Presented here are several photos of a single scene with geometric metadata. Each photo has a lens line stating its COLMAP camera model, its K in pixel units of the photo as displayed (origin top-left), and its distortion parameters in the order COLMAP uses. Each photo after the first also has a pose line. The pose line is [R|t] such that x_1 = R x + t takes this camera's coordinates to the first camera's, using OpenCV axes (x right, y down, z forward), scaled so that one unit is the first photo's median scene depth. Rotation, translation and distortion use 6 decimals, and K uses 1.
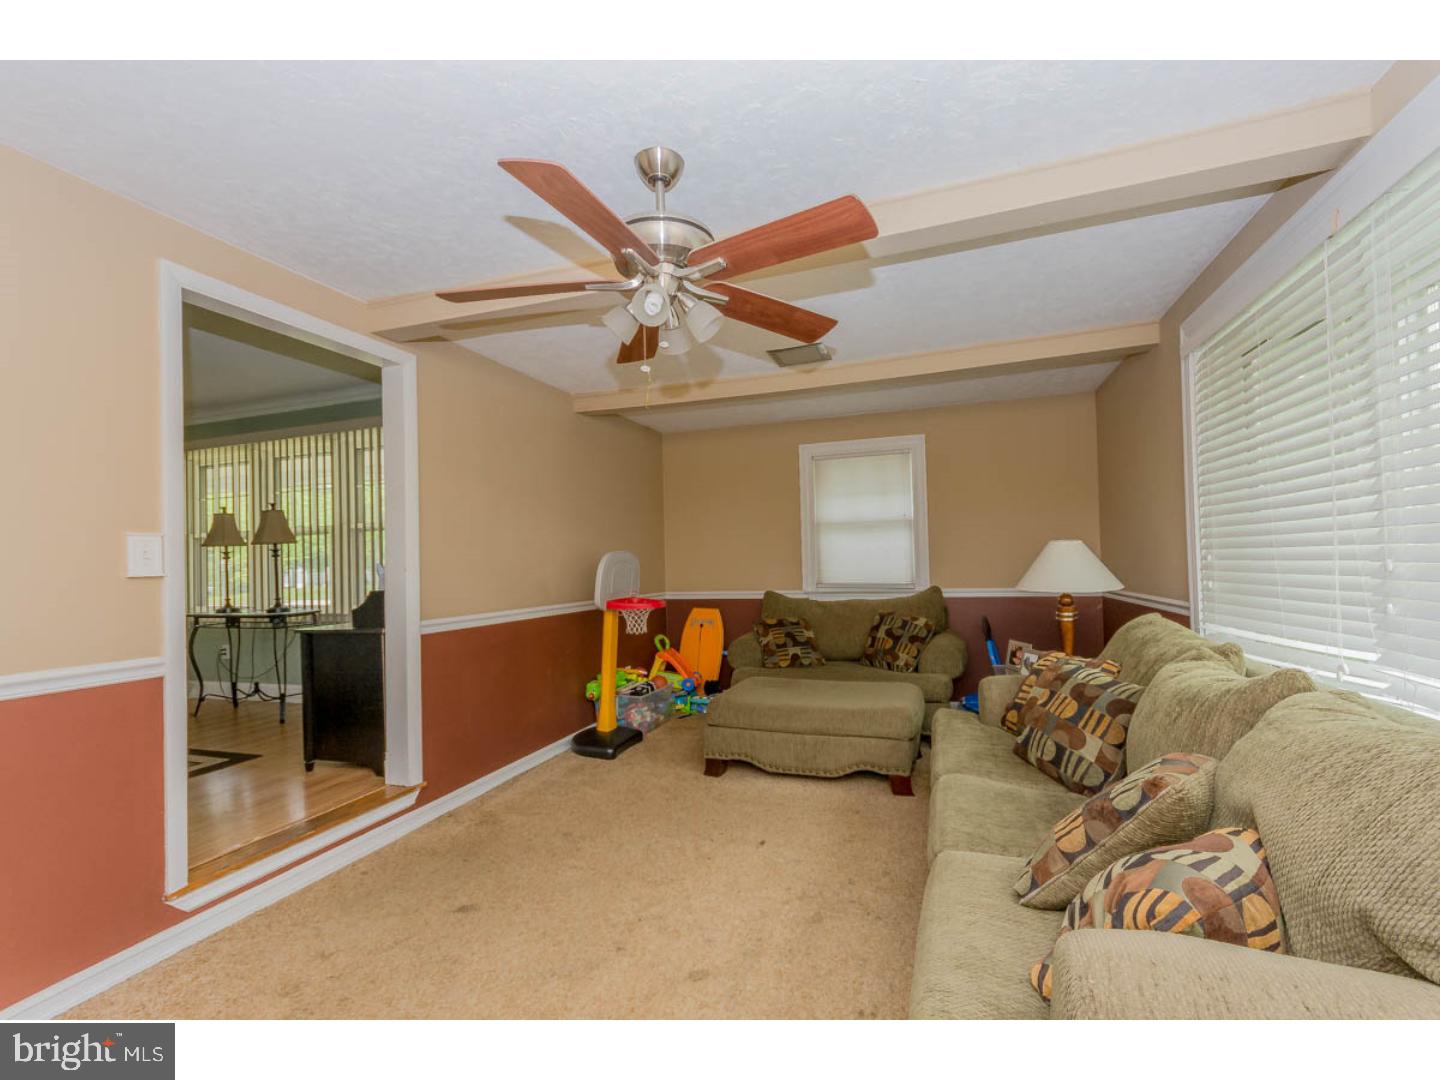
lens RADIAL K [[631.3, 0, 734.6], [0, 631.3, 541.8], [0, 0, 1]] dist [0.002281, 0.001303]
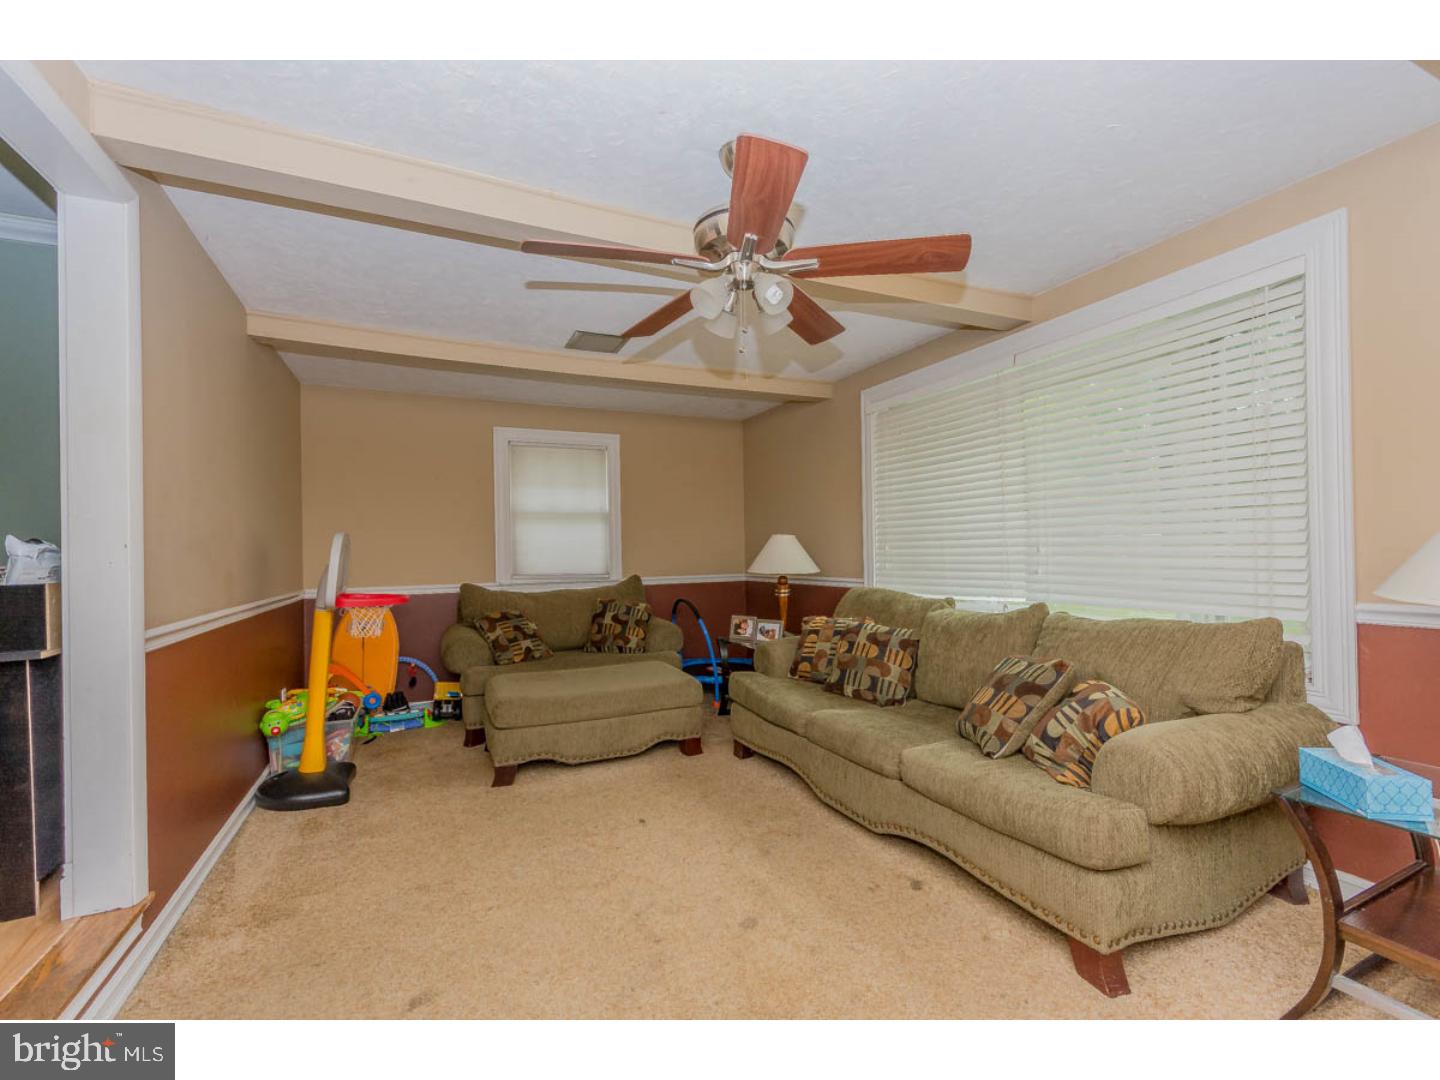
lens RADIAL K [[631.3, 0, 734.6], [0, 631.3, 541.8], [0, 0, 1]] dist [0.002281, 0.001303]
pose [[0.703309, 0.026040, 0.710407, -0.444809], [-0.025544, 0.999609, -0.011352, 0.027290], [-0.710425, -0.010163, 0.703699, 0.140656]]
